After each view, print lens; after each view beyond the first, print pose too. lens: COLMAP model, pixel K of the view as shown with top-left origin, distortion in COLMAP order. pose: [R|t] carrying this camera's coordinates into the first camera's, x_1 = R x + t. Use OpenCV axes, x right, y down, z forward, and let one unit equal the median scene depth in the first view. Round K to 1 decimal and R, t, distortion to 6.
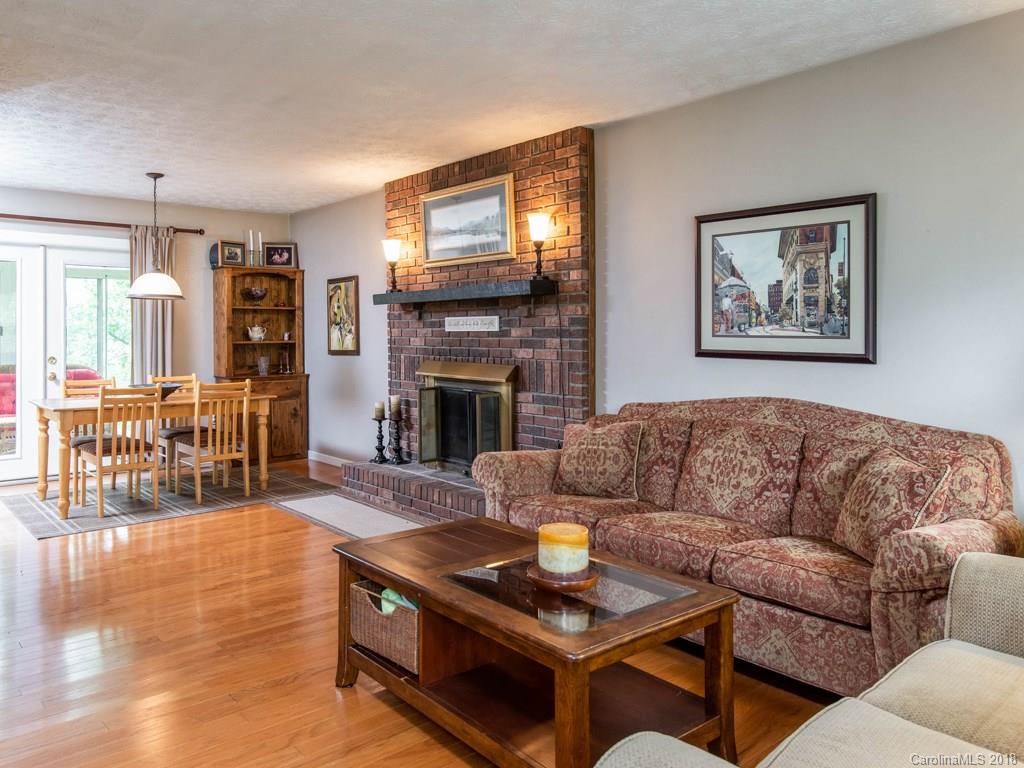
lens RADIAL K [[757.3, 0, 537.6], [0, 757.3, 336.3], [0, 0, 1]] dist [0.033481, -0.008661]
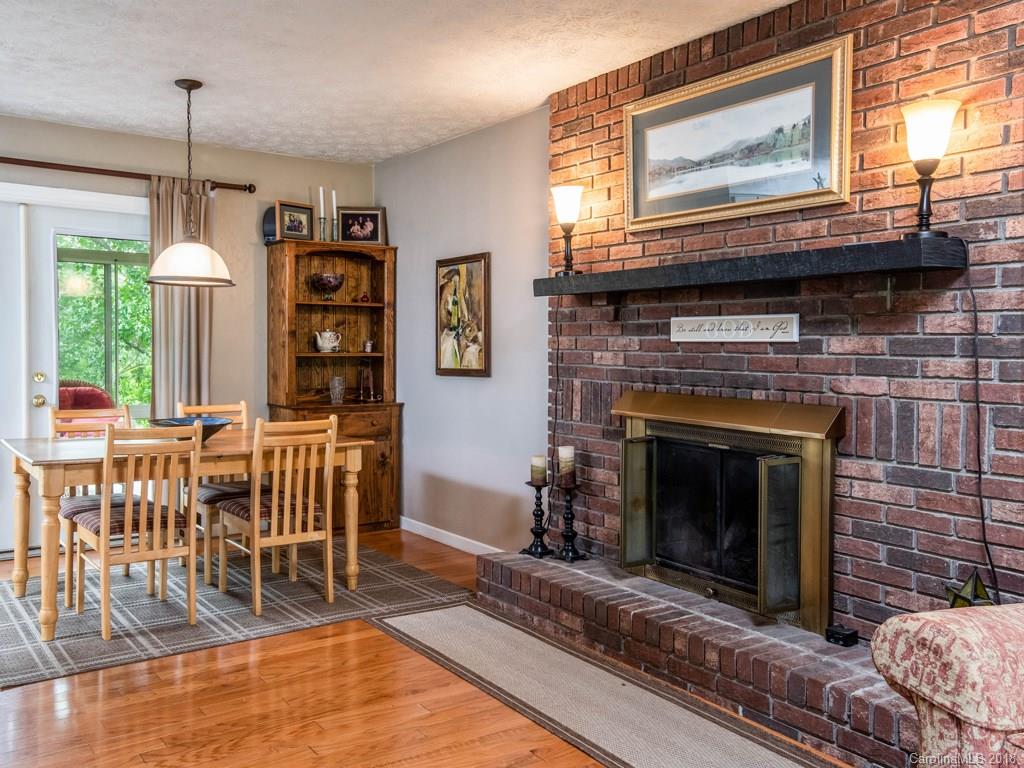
lens RADIAL K [[931.8, 0, 511.8], [0, 931.8, 382.4], [0, 0, 1]] dist [0.075718, 0.025395]
pose [[0.992744, 0.019085, -0.118727, -0.147414], [-0.014967, 0.999258, 0.035479, 0.001010], [0.119316, -0.033445, 0.992293, 0.264900]]
